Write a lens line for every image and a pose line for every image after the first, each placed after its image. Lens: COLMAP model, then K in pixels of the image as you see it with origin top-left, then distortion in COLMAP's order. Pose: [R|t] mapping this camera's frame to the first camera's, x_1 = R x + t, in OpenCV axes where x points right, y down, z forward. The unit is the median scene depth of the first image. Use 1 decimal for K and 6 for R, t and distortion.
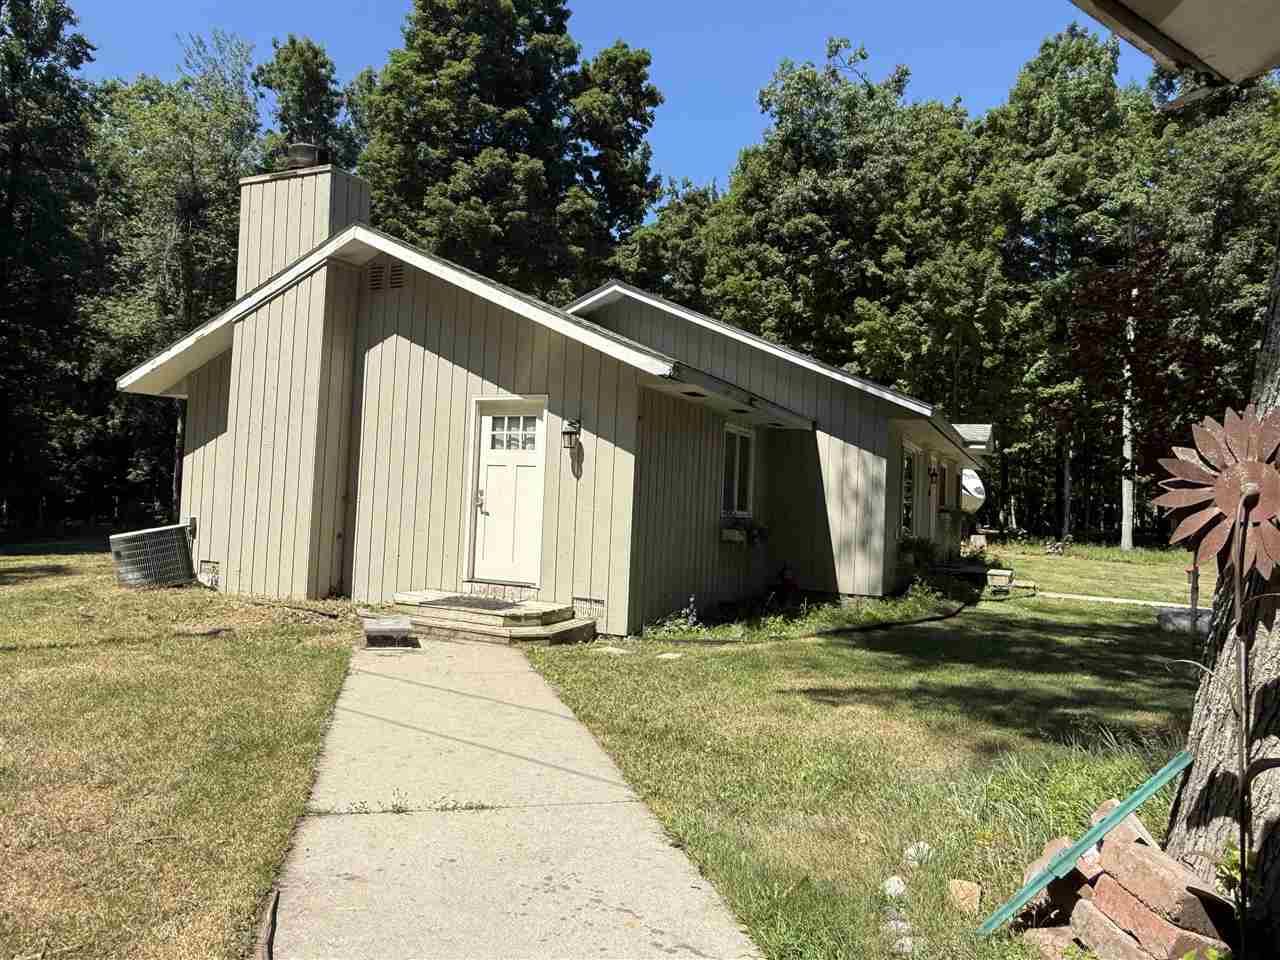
lens RADIAL K [[874.1, 0, 638.6], [0, 874.1, 479.9], [0, 0, 1]] dist [0.035007, 0.009330]
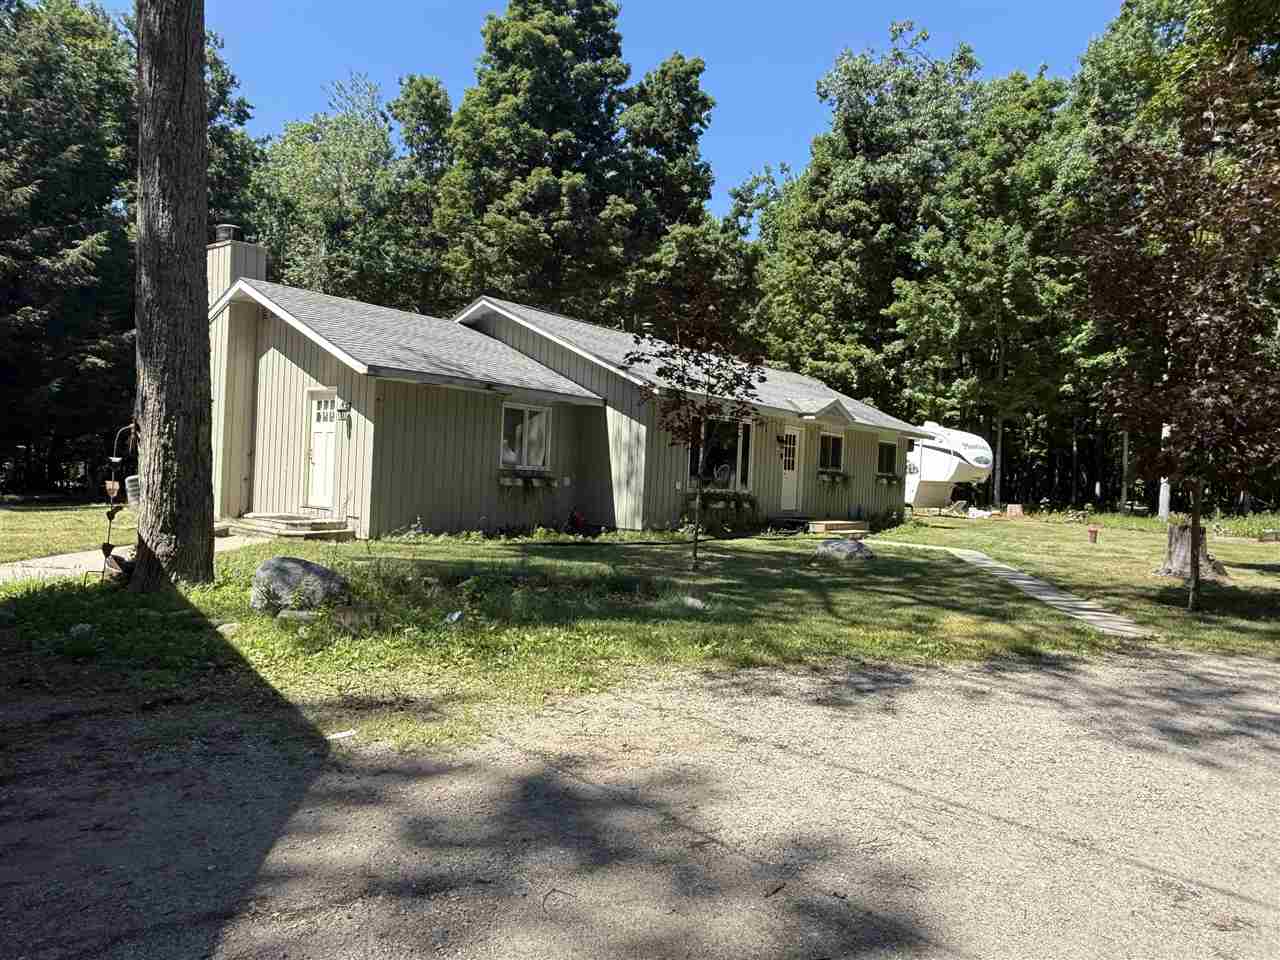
lens RADIAL K [[874.1, 0, 641.1], [0, 874.1, 480.8], [0, 0, 1]] dist [0.035007, 0.009330]
pose [[0.977791, -0.001543, -0.209575, 0.186750], [0.006254, 0.999742, 0.021819, 0.009960], [0.209487, -0.022645, 0.977549, -0.102969]]
